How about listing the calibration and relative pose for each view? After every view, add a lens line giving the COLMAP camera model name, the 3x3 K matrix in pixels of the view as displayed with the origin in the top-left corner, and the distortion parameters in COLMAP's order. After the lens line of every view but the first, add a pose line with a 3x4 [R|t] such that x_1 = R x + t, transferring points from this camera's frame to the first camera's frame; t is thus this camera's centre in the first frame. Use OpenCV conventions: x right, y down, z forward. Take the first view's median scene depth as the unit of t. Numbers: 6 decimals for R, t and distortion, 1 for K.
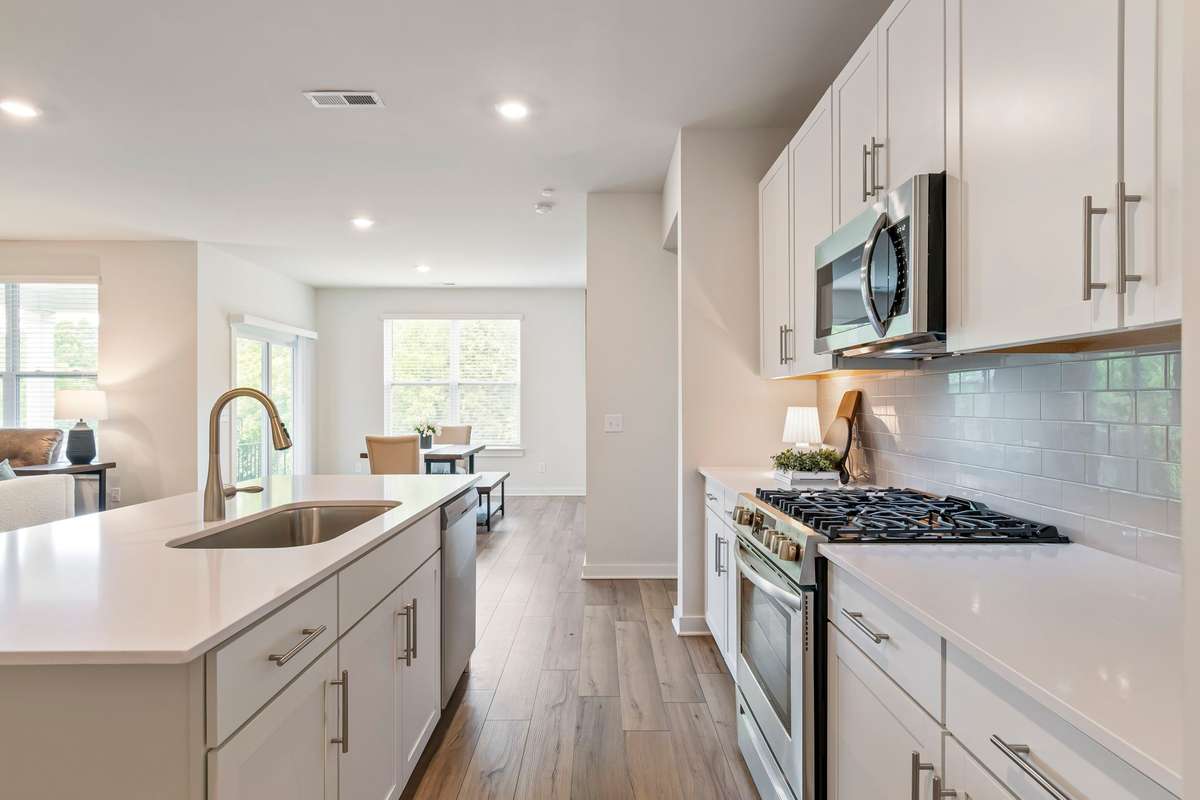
lens RADIAL K [[632.5, 0, 602.6], [0, 632.5, 403.2], [0, 0, 1]] dist [0.002146, -0.000755]
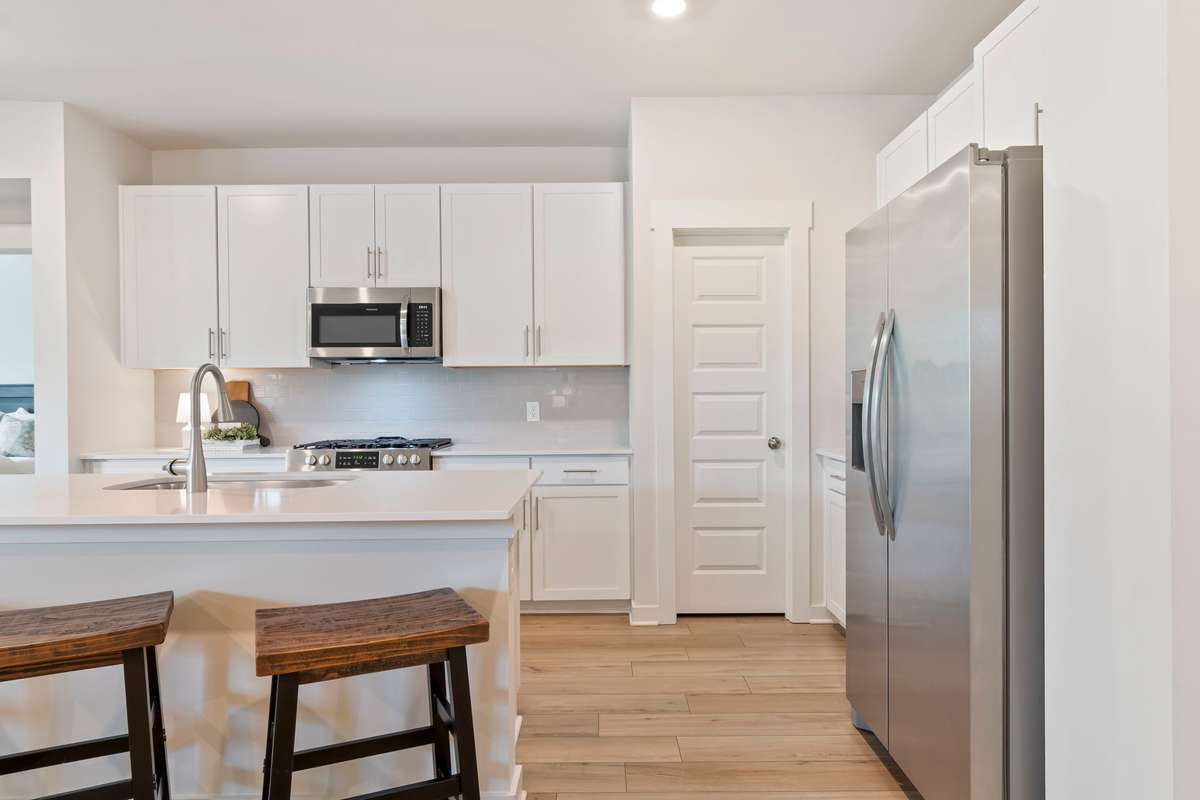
lens RADIAL K [[719.3, 0, 600.0], [0, 719.3, 400.0], [0, 0, 1]] dist [-0.000760, -0.001968]
pose [[0.012691, 0.000249, 0.999919, -0.906321], [0.006387, 0.999980, -0.000330, 0.020846], [-0.999899, 0.006391, 0.012689, 0.172060]]
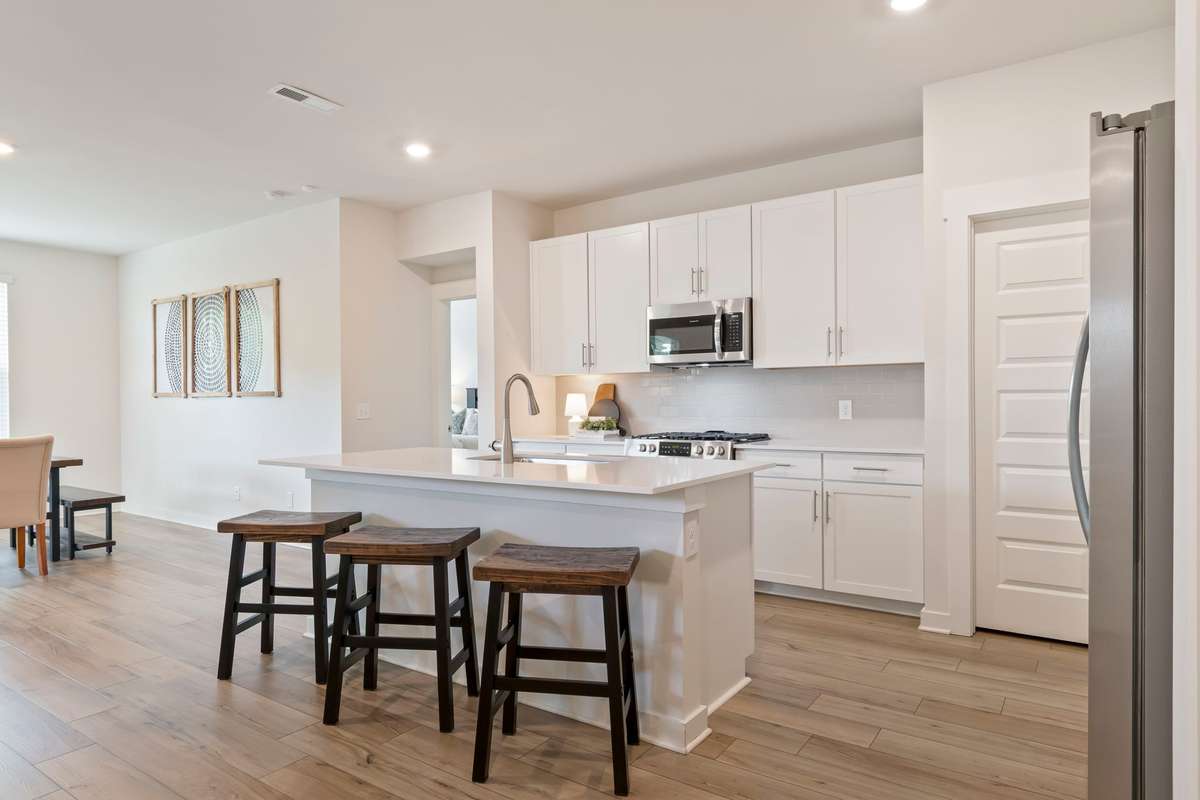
lens RADIAL K [[707.3, 0, 600.0], [0, 707.3, 400.0], [0, 0, 1]] dist [-0.001303, -0.000259]
pose [[0.579389, -0.003127, 0.815045, -0.938689], [0.007017, 0.999975, -0.001151, 0.020824], [-0.815021, 0.006386, 0.579396, -0.065662]]
